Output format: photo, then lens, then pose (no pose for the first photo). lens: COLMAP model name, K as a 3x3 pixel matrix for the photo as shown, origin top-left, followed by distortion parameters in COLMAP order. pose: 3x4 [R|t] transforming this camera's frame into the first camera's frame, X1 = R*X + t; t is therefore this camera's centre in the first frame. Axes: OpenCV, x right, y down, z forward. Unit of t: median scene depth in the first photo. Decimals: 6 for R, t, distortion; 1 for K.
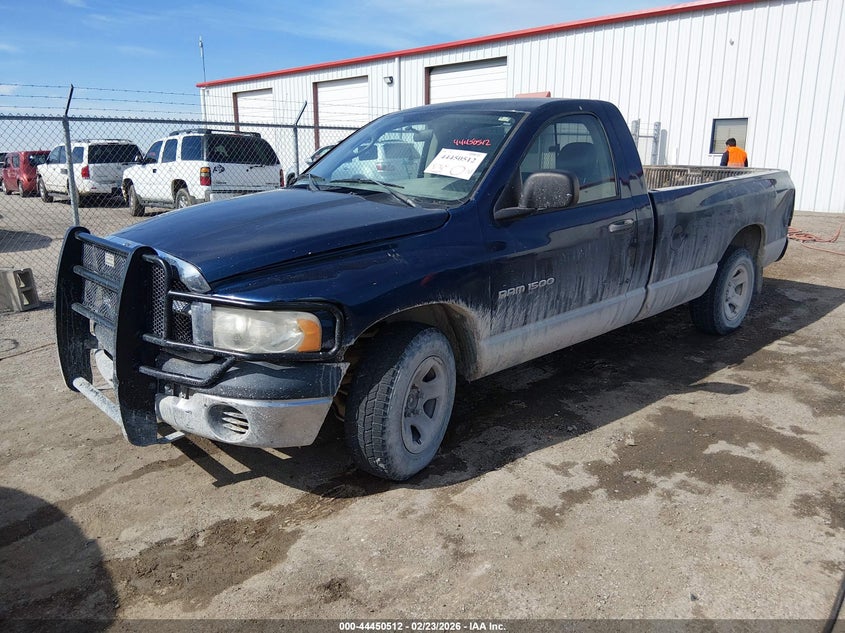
lens RADIAL K [[651.7, 0, 422.5], [0, 651.7, 316.5], [0, 0, 1]] dist [-0.008212, -0.000713]
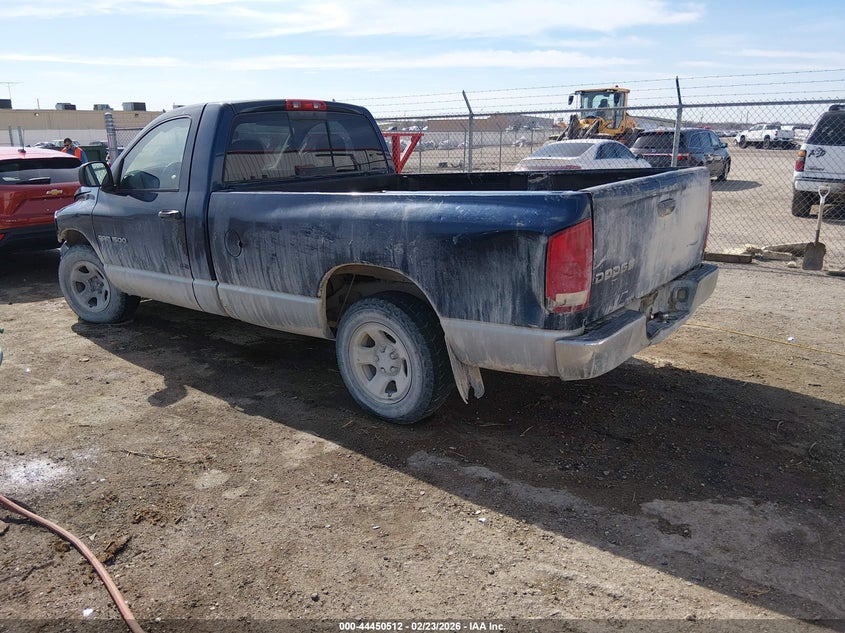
lens RADIAL K [[651.7, 0, 422.5], [0, 651.7, 316.5], [0, 0, 1]] dist [-0.008212, -0.000713]
pose [[0.123873, 0.249736, -0.960358, 1.234411], [-0.214527, 0.951664, 0.219804, -0.257858], [0.968831, 0.178795, 0.171460, 1.031094]]
